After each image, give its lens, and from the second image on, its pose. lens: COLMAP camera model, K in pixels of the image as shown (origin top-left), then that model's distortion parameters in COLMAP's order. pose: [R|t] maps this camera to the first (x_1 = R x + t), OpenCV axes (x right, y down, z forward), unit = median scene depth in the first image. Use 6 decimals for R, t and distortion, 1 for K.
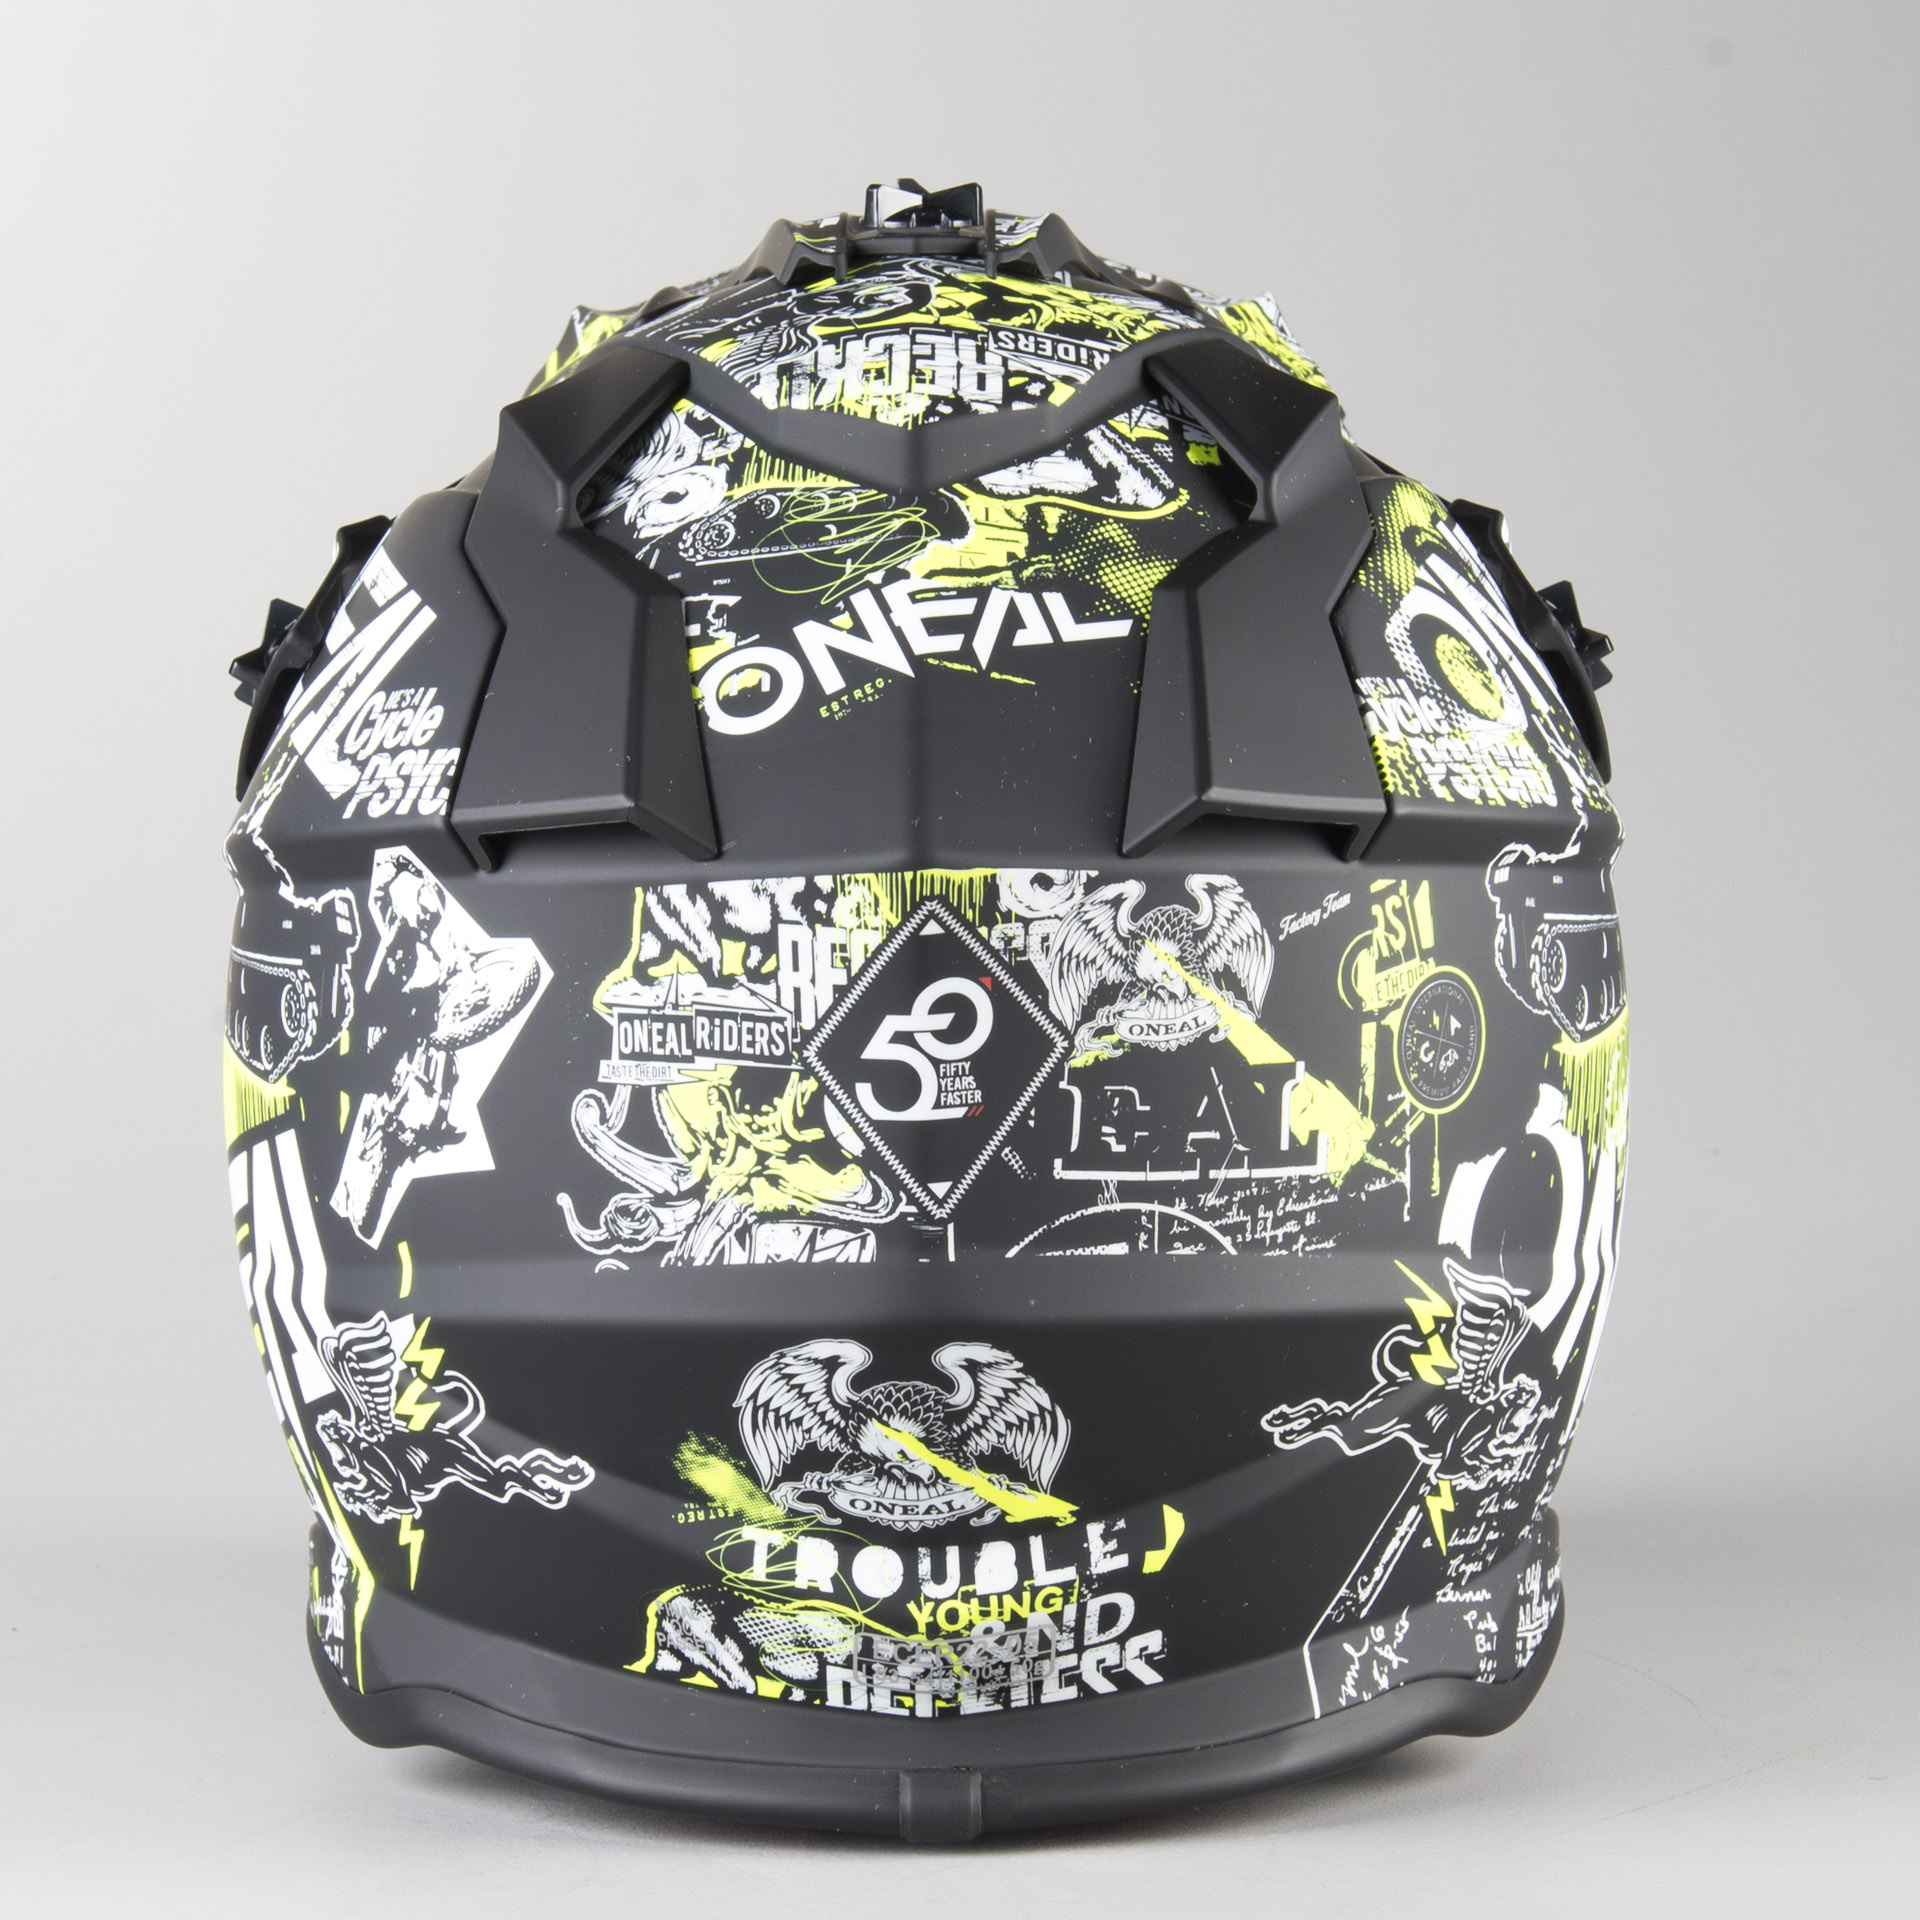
lens RADIAL K [[6045.8, 0, 949.8], [0, 6045.8, 961.1], [0, 0, 1]] dist [-0.046442, 0.000000]
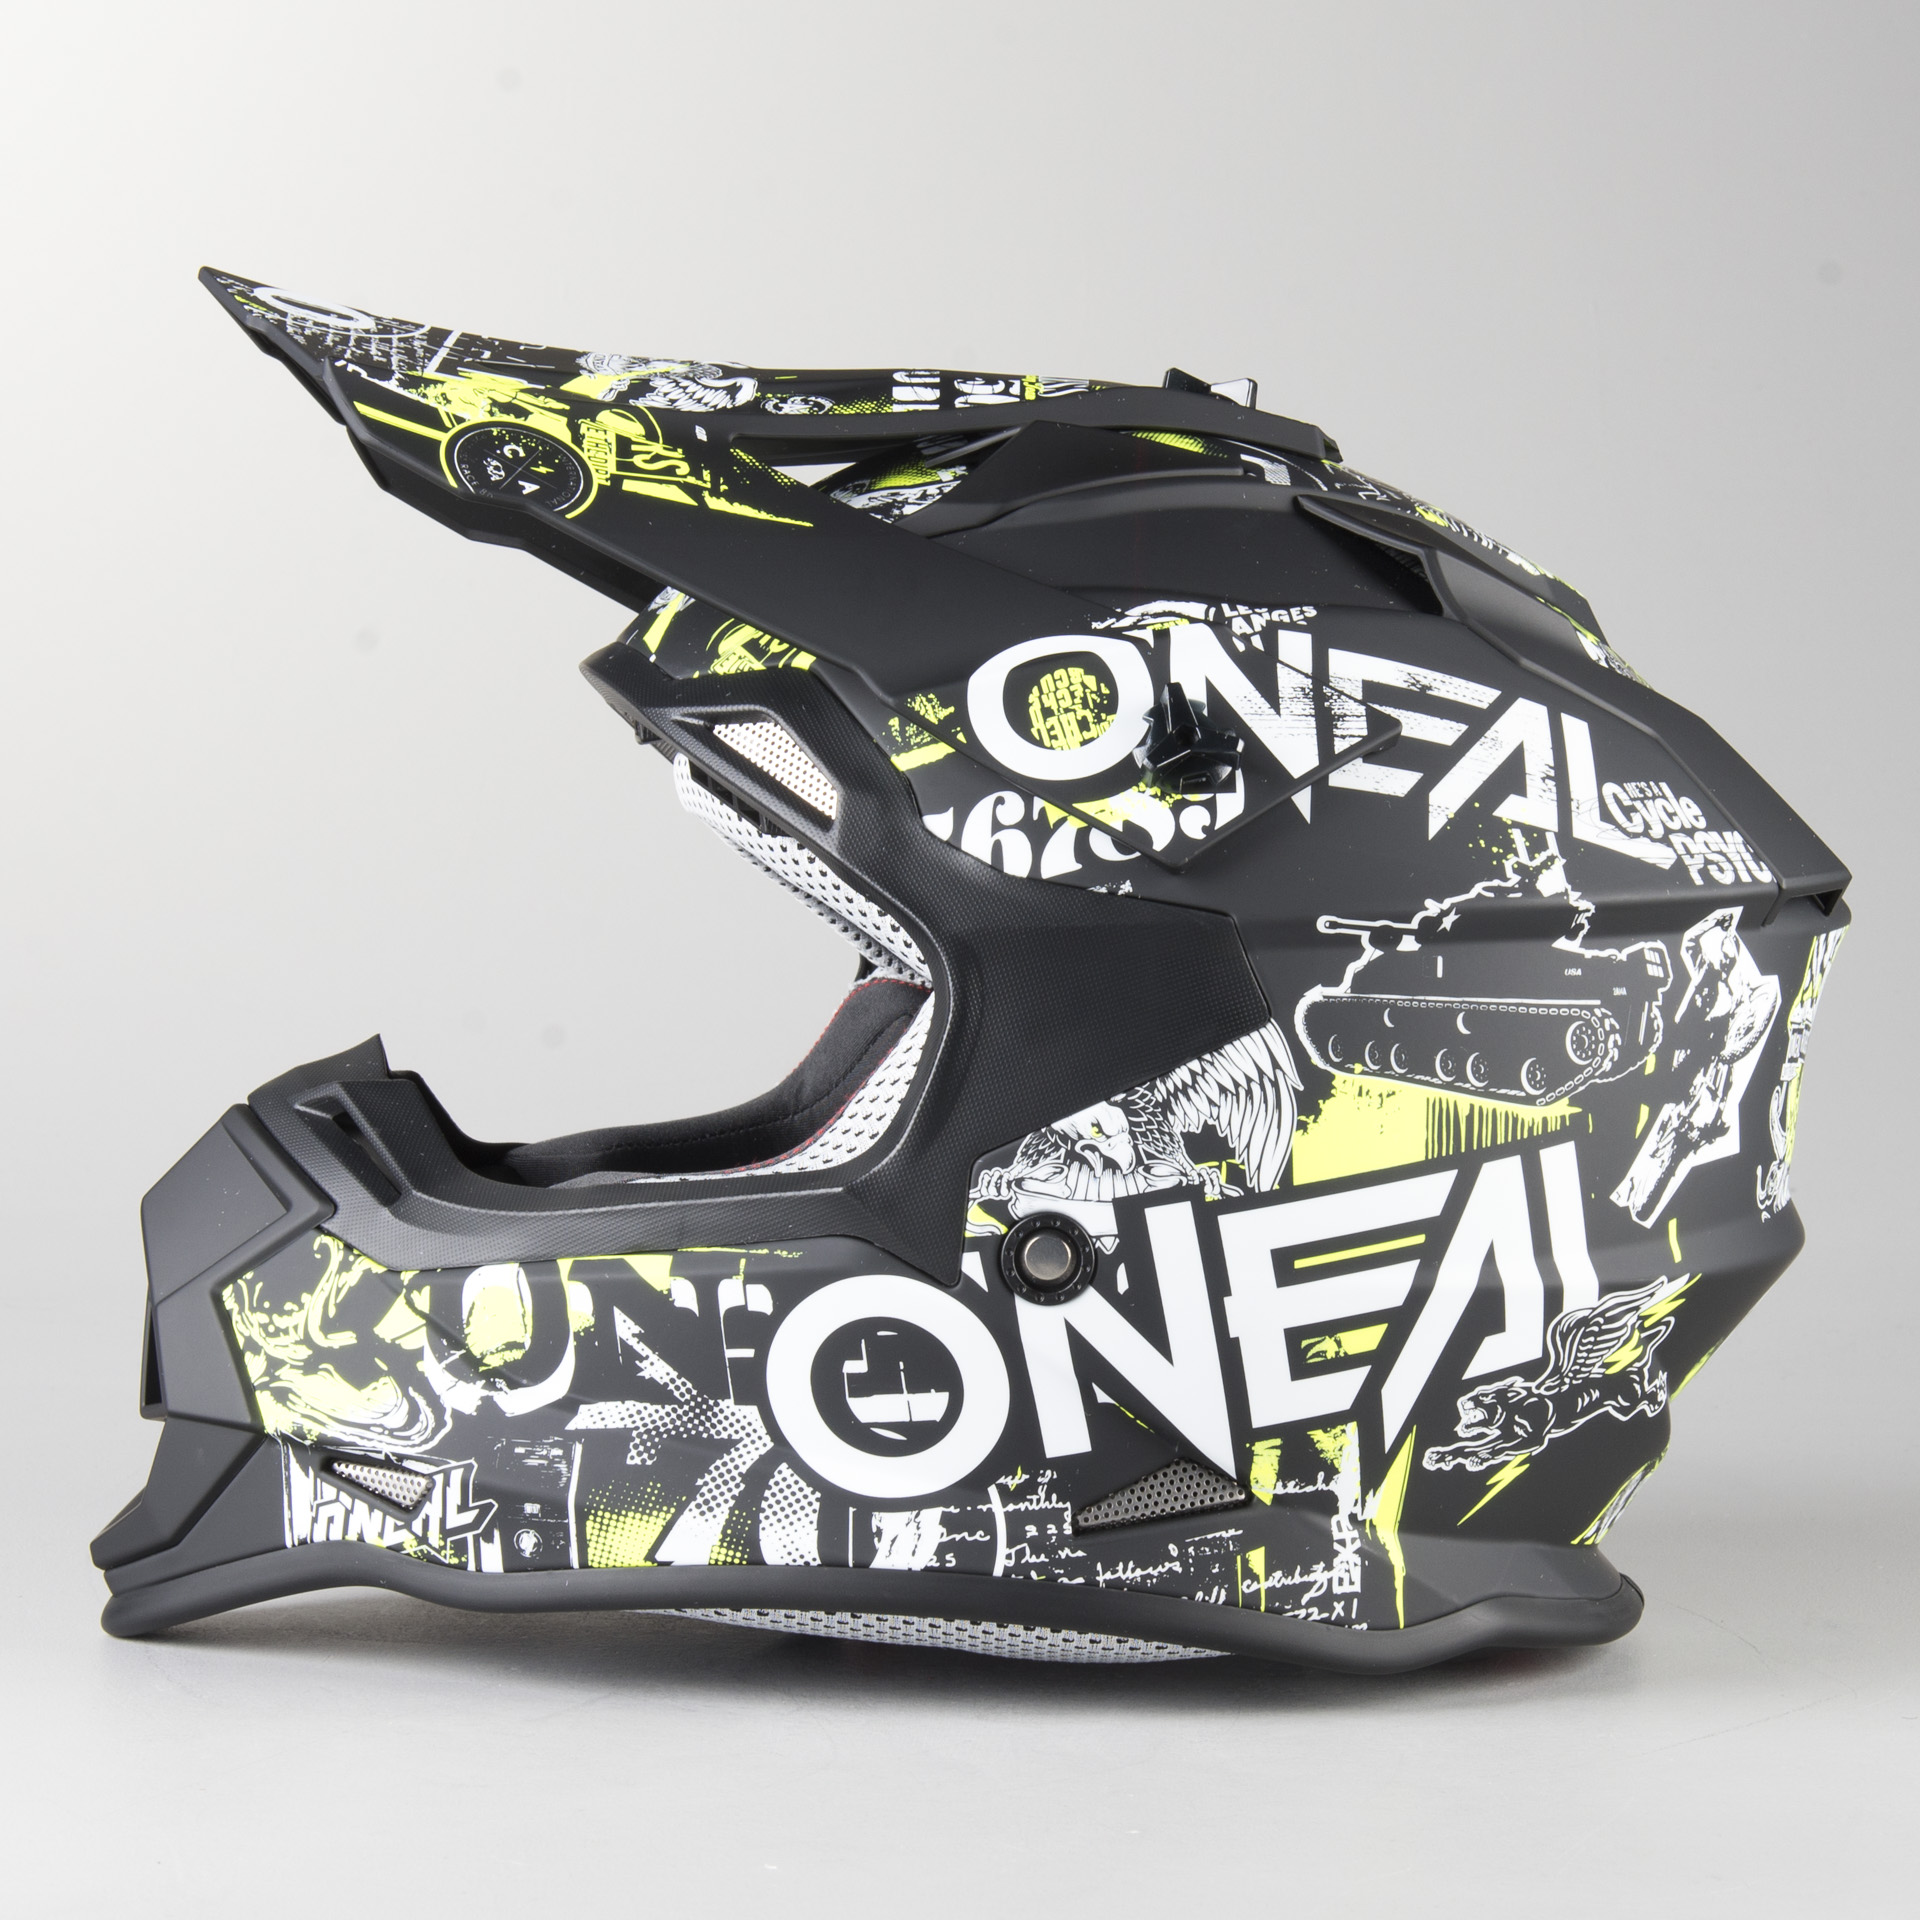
lens RADIAL K [[5063.4, 0, 1048.4], [0, 5063.4, 976.4], [0, 0, 1]] dist [0.070103, 0.000000]
pose [[-0.108944, -0.014565, 0.993941, -1.150560], [0.021253, 0.999630, 0.016978, -0.025652], [-0.993821, 0.022974, -0.108594, 1.262839]]
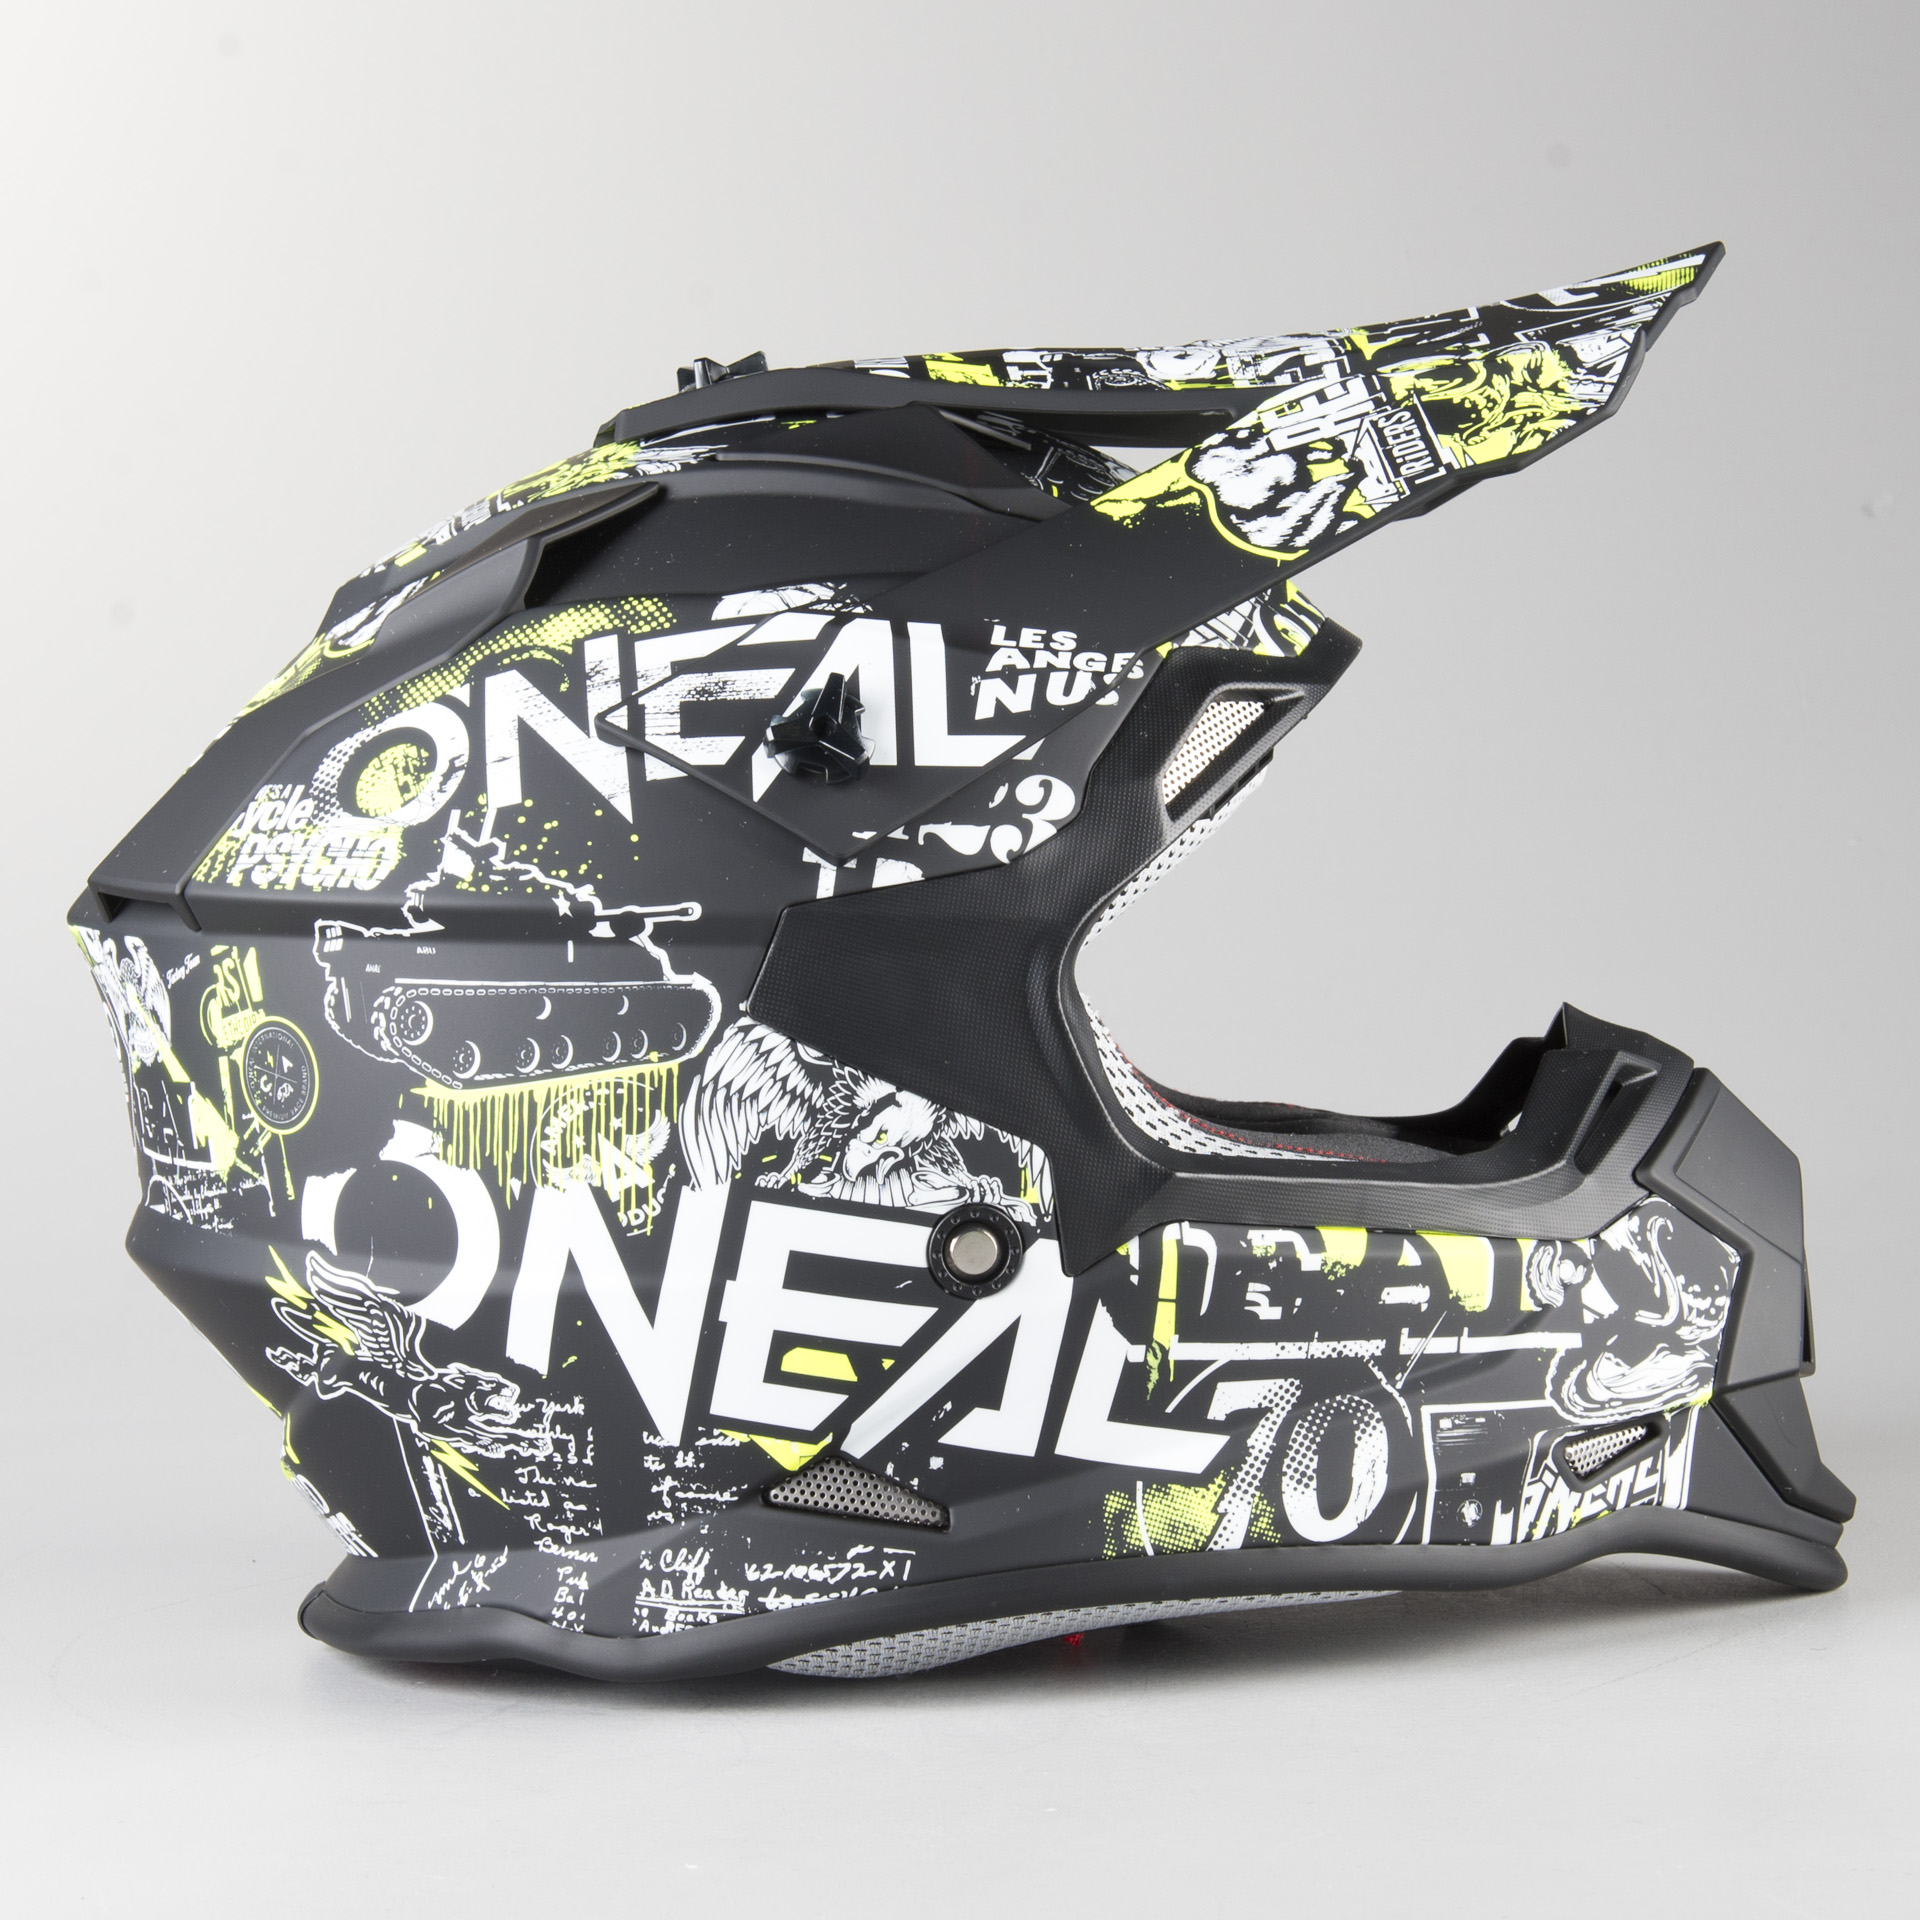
lens RADIAL K [[5416.3, 0, 1052.4], [0, 5416.3, 866.2], [0, 0, 1]] dist [0.089474, 0.000000]
pose [[0.038650, 0.037173, -0.998561, 1.216144], [0.001067, 0.999306, 0.037242, -0.072363], [0.999252, -0.002505, 0.038584, 1.125074]]
